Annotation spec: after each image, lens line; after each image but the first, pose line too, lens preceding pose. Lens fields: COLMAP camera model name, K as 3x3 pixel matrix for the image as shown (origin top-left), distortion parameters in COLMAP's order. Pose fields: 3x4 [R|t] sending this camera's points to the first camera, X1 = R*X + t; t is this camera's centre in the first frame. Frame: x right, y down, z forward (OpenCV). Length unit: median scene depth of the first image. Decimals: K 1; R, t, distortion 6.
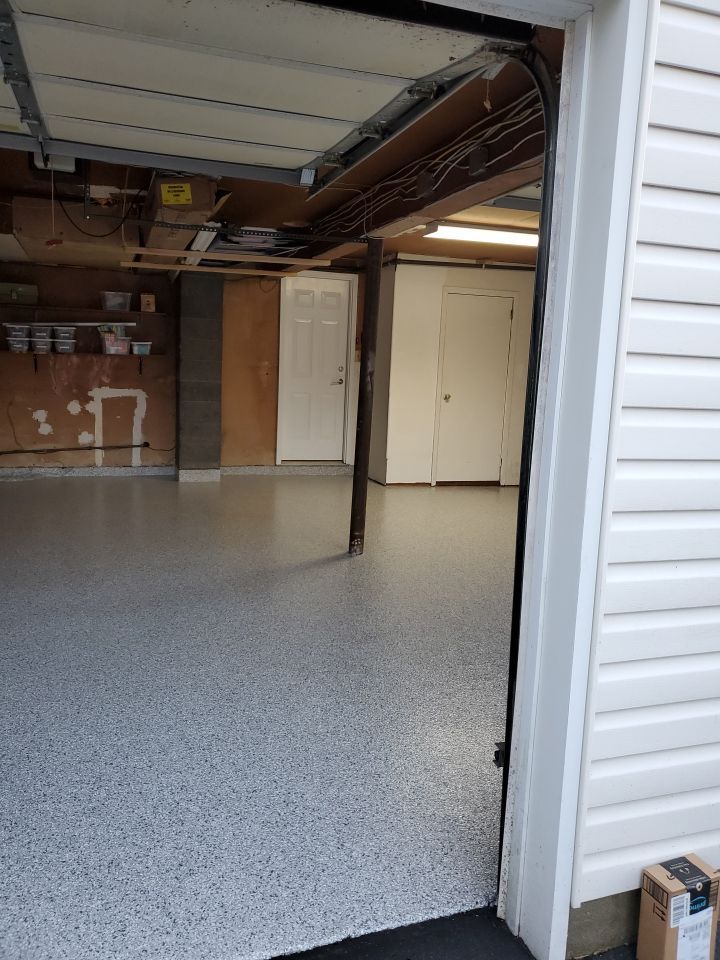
lens RADIAL K [[735.8, 0, 355.4], [0, 735.8, 473.5], [0, 0, 1]] dist [0.037507, -0.035468]
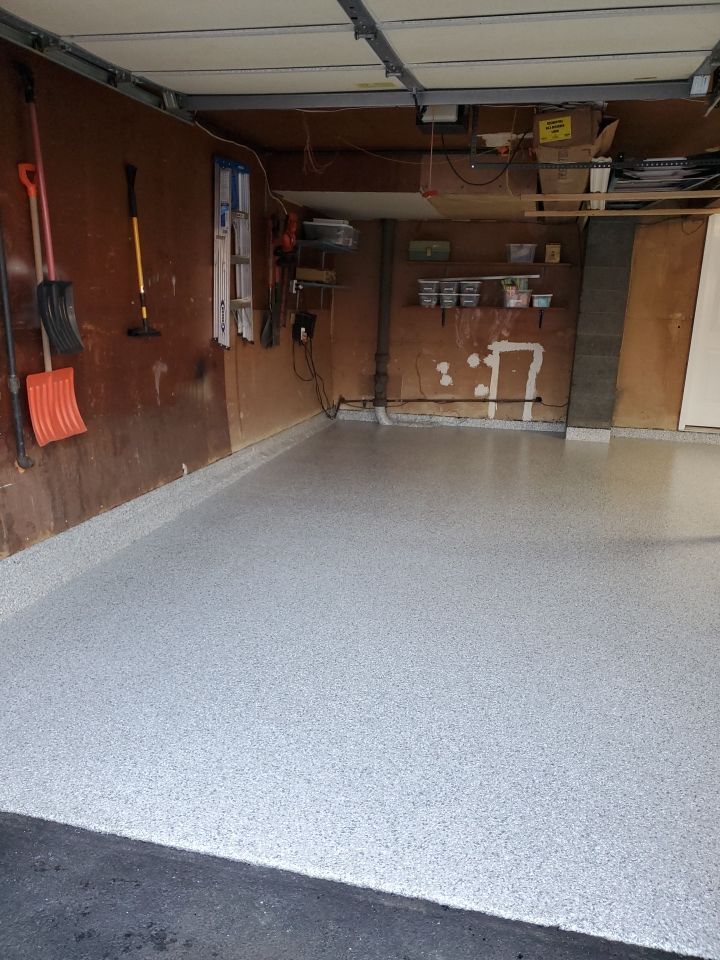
lens RADIAL K [[735.8, 0, 357.6], [0, 735.8, 484.4], [0, 0, 1]] dist [0.037507, -0.035468]
pose [[0.840947, 0.116251, -0.528483, 0.057269], [-0.080052, 0.992631, 0.090968, 0.003650], [0.535163, -0.034193, 0.844056, 0.028765]]
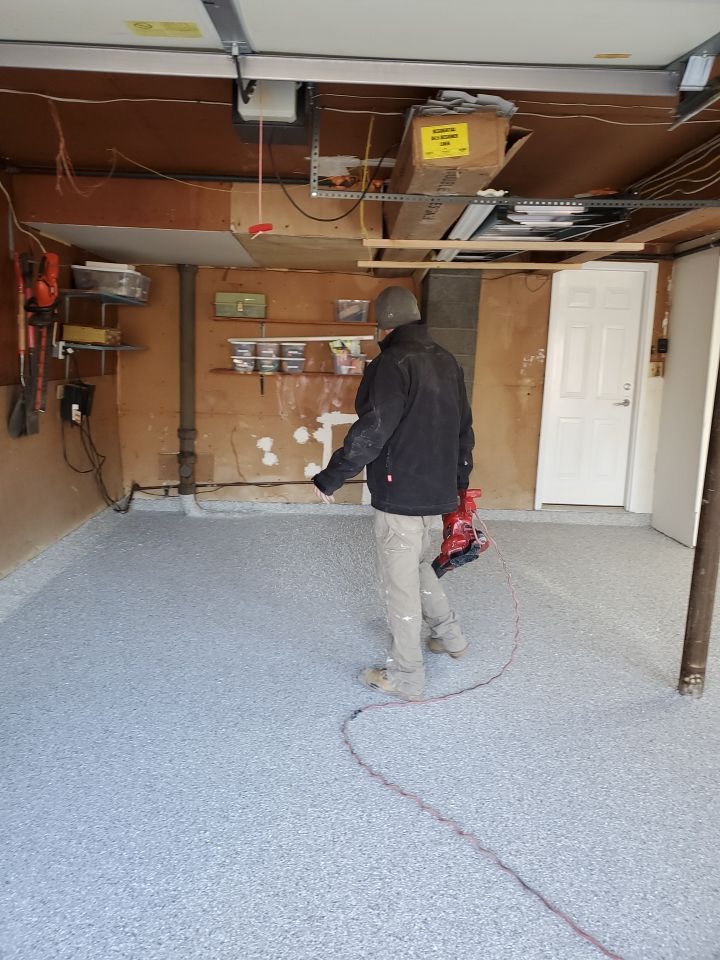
lens RADIAL K [[735.8, 0, 356.7], [0, 735.8, 478.8], [0, 0, 1]] dist [0.037507, -0.035468]
pose [[0.953828, 0.038454, -0.297883, -0.066004], [-0.036784, 0.999260, 0.011213, -0.054886], [0.298094, 0.000262, 0.954537, 0.216802]]
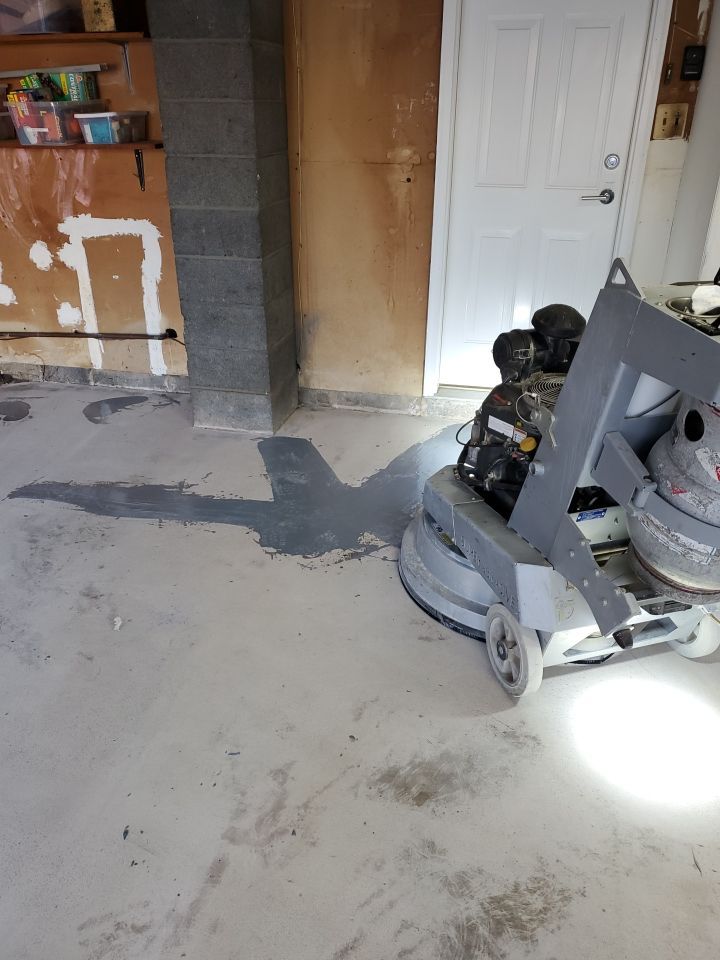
lens RADIAL K [[735.8, 0, 361.1], [0, 735.8, 478.6], [0, 0, 1]] dist [0.037507, -0.035468]
pose [[0.858943, 0.195420, -0.473316, 0.099794], [-0.043429, 0.948787, 0.312918, -0.123370], [0.510226, -0.248223, 0.823441, 0.703030]]
